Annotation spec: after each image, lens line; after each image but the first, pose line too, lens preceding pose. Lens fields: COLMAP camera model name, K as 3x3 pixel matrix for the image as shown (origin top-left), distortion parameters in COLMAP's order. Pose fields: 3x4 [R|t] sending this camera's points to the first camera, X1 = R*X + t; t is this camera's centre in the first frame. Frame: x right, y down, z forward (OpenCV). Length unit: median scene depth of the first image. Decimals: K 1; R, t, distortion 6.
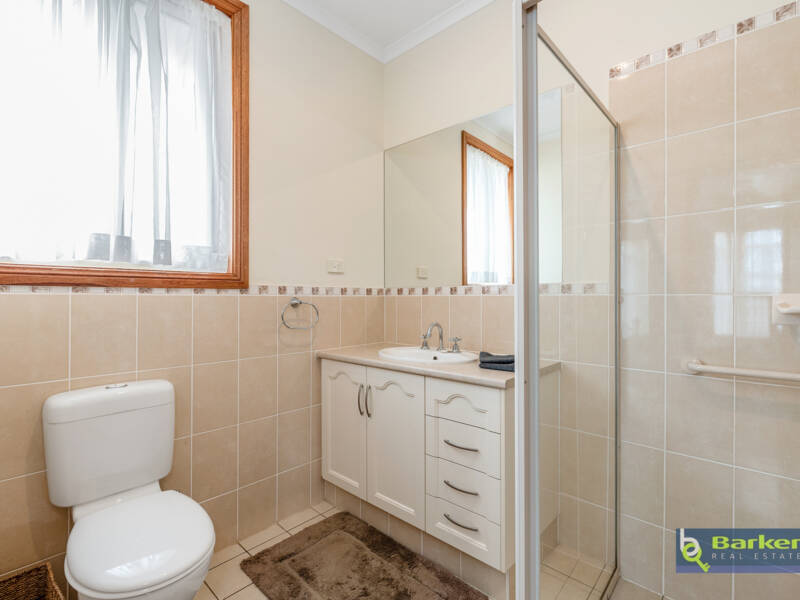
lens RADIAL K [[346.2, 0, 401.2], [0, 346.2, 304.1], [0, 0, 1]] dist [-0.006293, -0.000940]
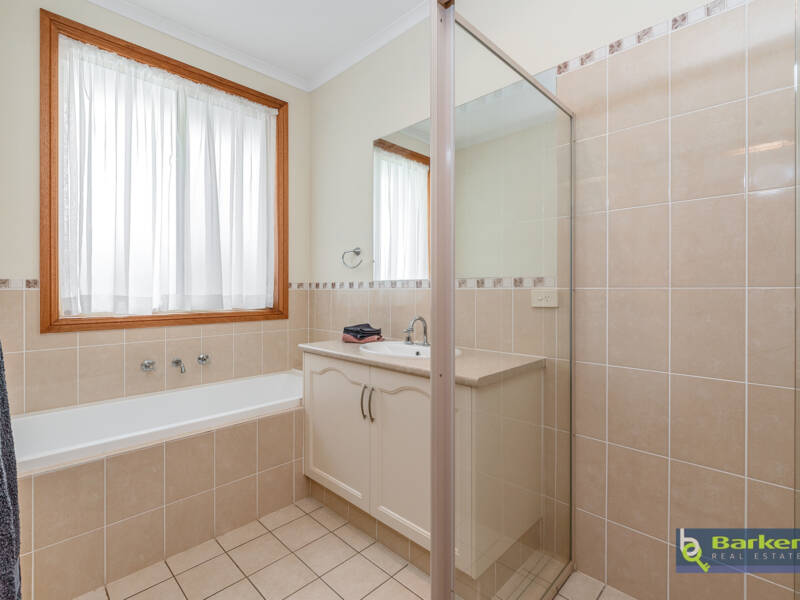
lens RADIAL K [[392.7, 0, 399.7], [0, 392.7, 293.0], [0, 0, 1]] dist [0.013609, -0.000553]
pose [[0.997848, -0.000832, -0.065561, 0.127539], [-0.000062, 0.999907, -0.013645, 0.002067], [0.065567, 0.013619, 0.997755, -0.106427]]
